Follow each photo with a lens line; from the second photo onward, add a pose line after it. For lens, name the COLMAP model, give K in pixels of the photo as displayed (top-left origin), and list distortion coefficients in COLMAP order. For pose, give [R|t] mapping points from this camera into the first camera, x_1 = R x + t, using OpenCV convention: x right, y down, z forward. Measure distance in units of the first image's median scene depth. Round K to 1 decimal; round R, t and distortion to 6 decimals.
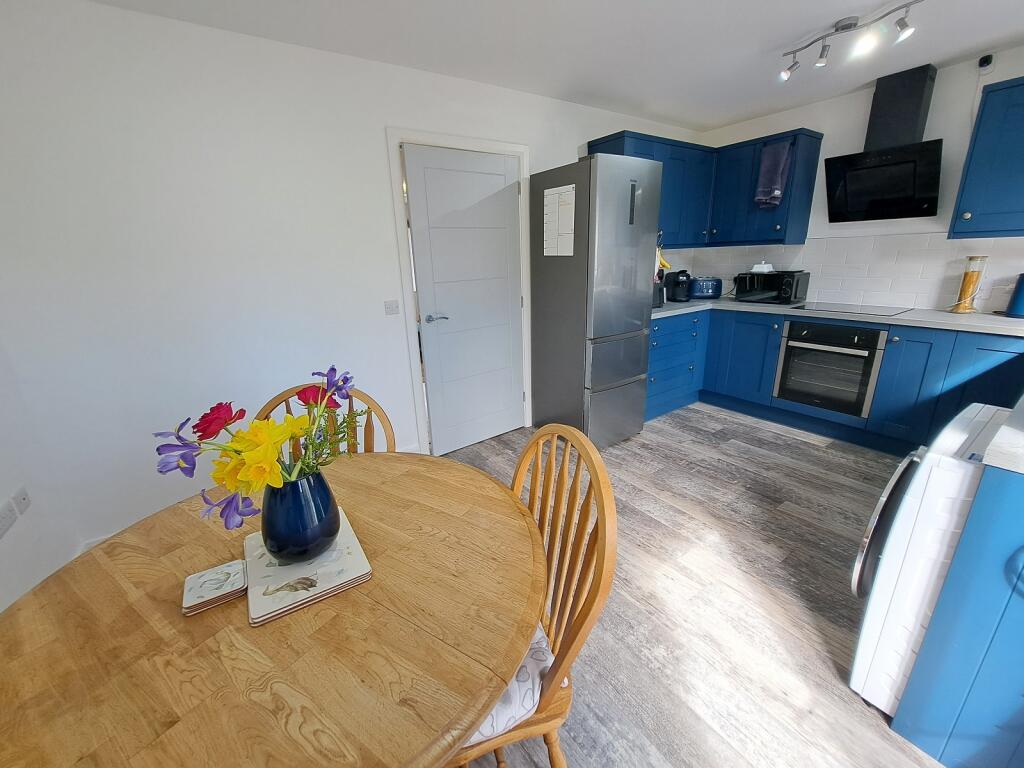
lens RADIAL K [[408.7, 0, 503.7], [0, 408.7, 386.0], [0, 0, 1]] dist [-0.016038, 0.000270]
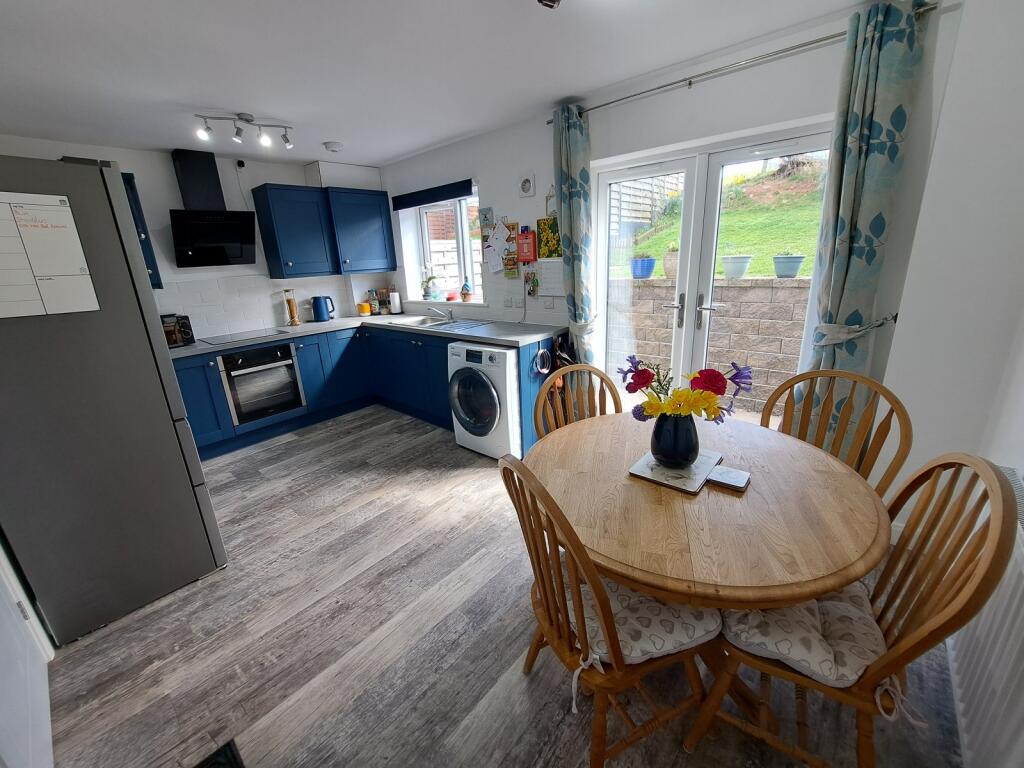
lens RADIAL K [[408.7, 0, 502.3], [0, 408.7, 384.9], [0, 0, 1]] dist [-0.016038, 0.000270]
pose [[-0.253460, -0.240770, 0.936903, -0.565750], [0.350177, 0.880007, 0.320881, -0.194154], [-0.901740, 0.409412, -0.138734, 0.561188]]
